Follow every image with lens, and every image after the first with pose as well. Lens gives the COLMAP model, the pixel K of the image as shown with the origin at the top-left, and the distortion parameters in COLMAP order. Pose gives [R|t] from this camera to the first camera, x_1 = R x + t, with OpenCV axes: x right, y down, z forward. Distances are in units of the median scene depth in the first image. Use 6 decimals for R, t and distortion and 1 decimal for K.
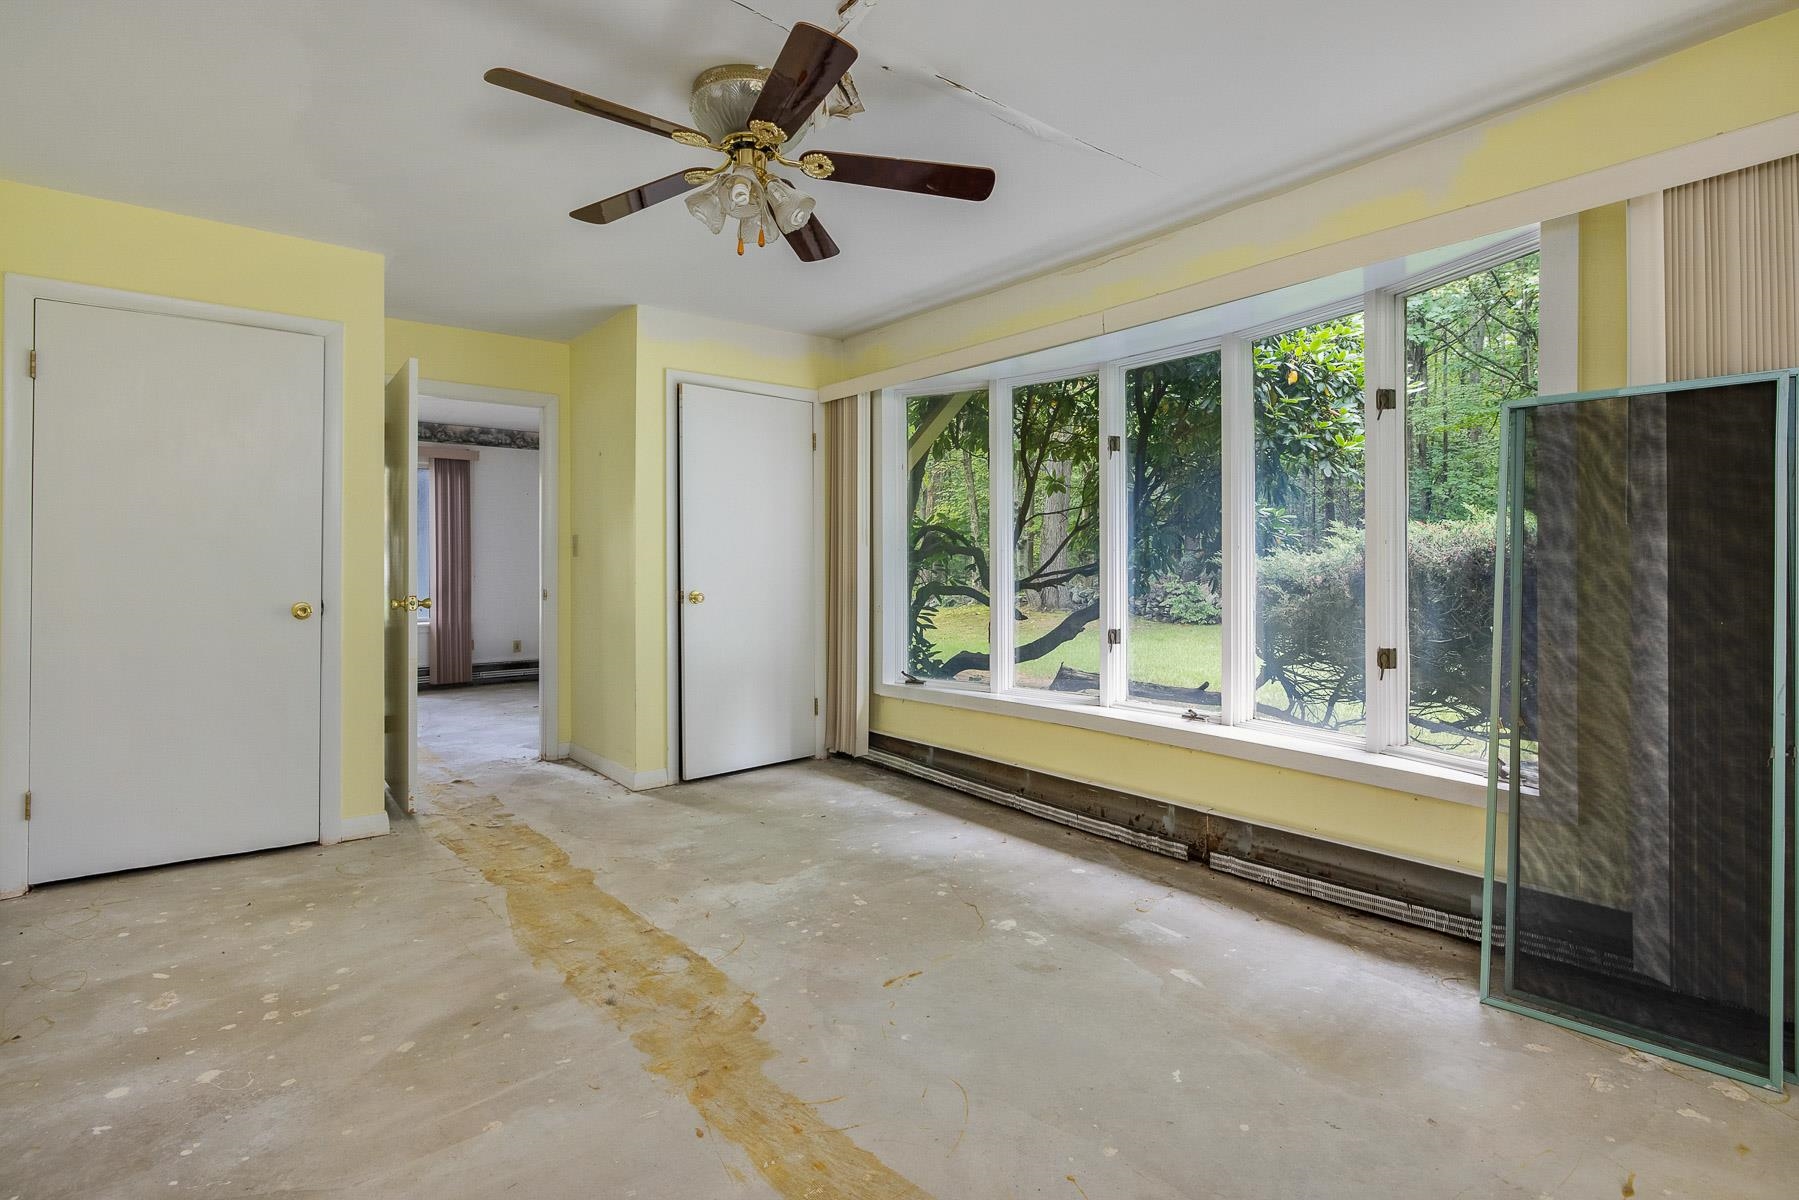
lens RADIAL K [[882.0, 0, 907.4], [0, 882.0, 567.8], [0, 0, 1]] dist [-0.004557, 0.000553]
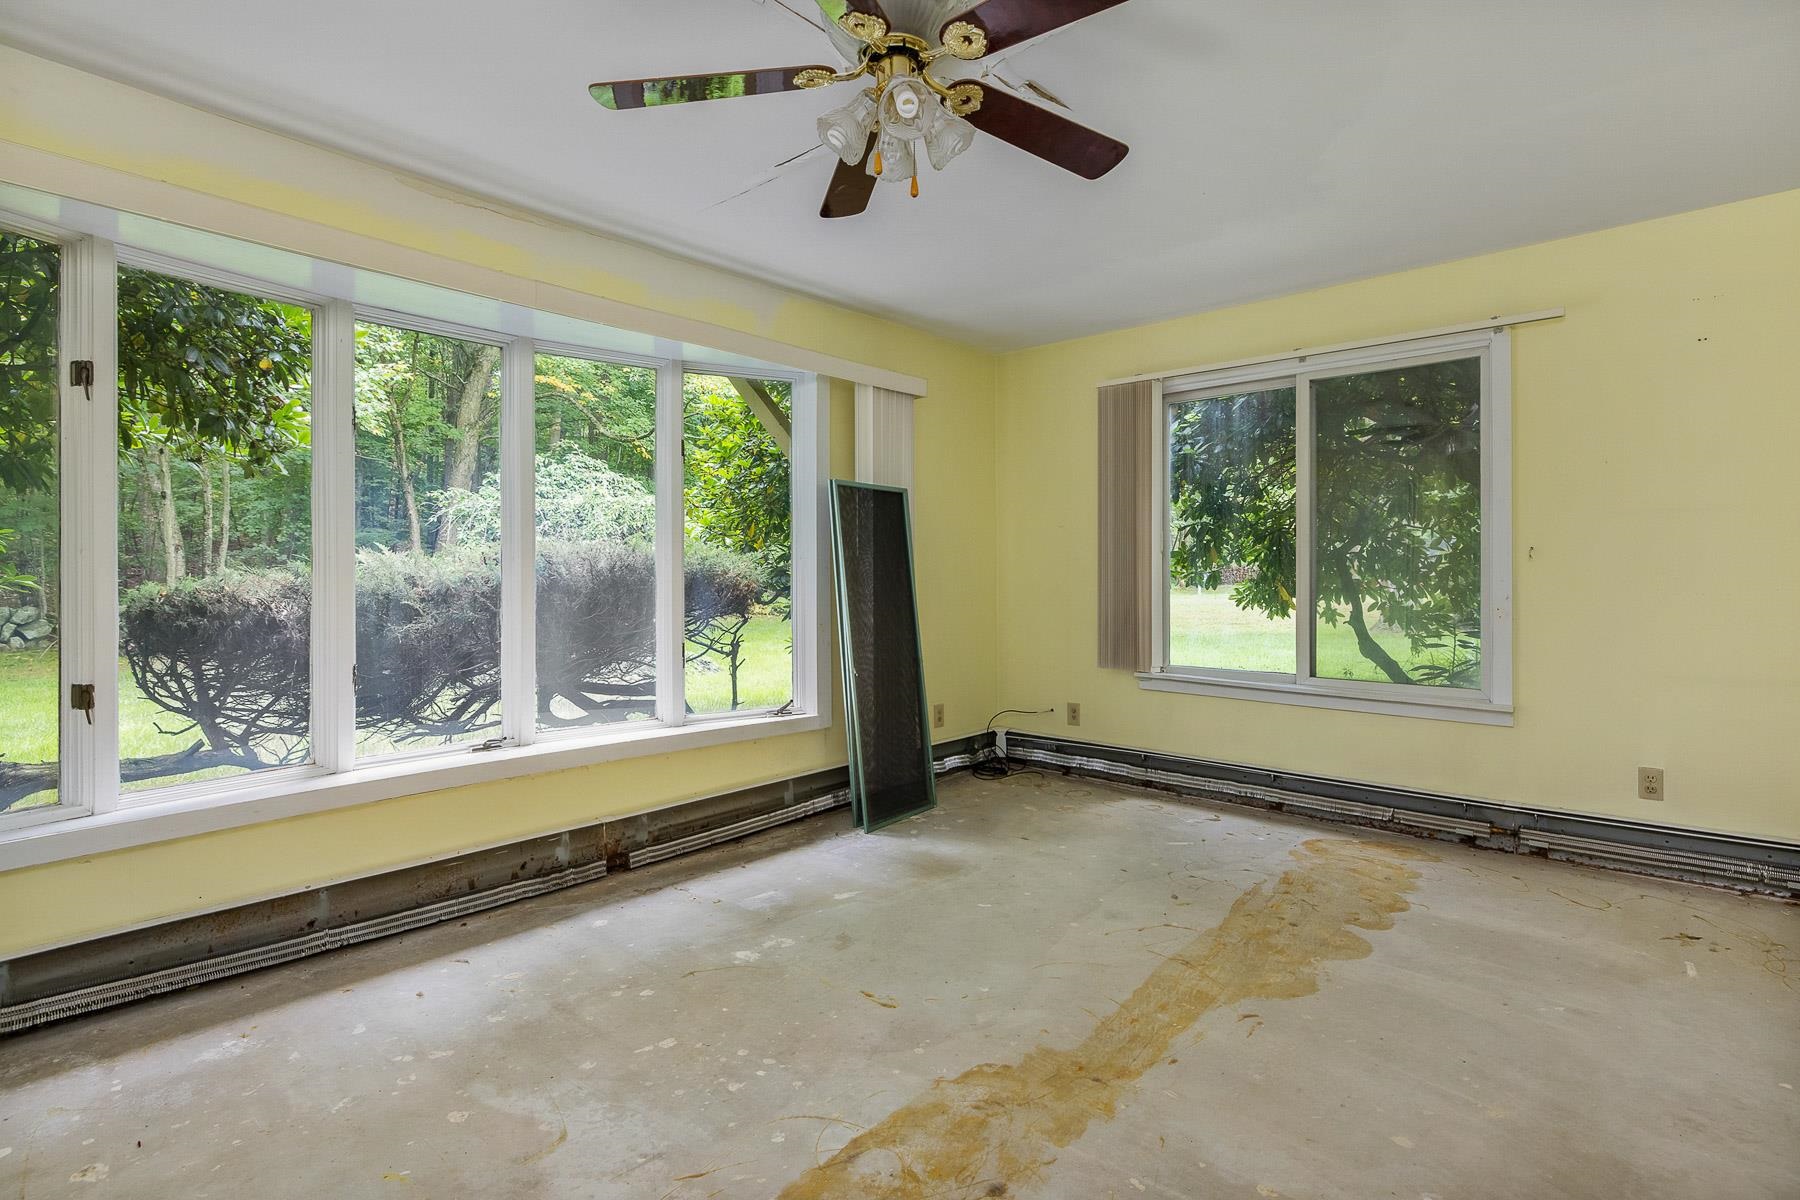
lens RADIAL K [[882.5, 0, 907.9], [0, 882.5, 567.8], [0, 0, 1]] dist [-0.004557, 0.000553]
pose [[-0.172115, 0.012403, 0.984999, -0.836480], [0.006040, 0.999915, -0.011535, 0.001137], [-0.985058, 0.003964, -0.172175, 0.970843]]
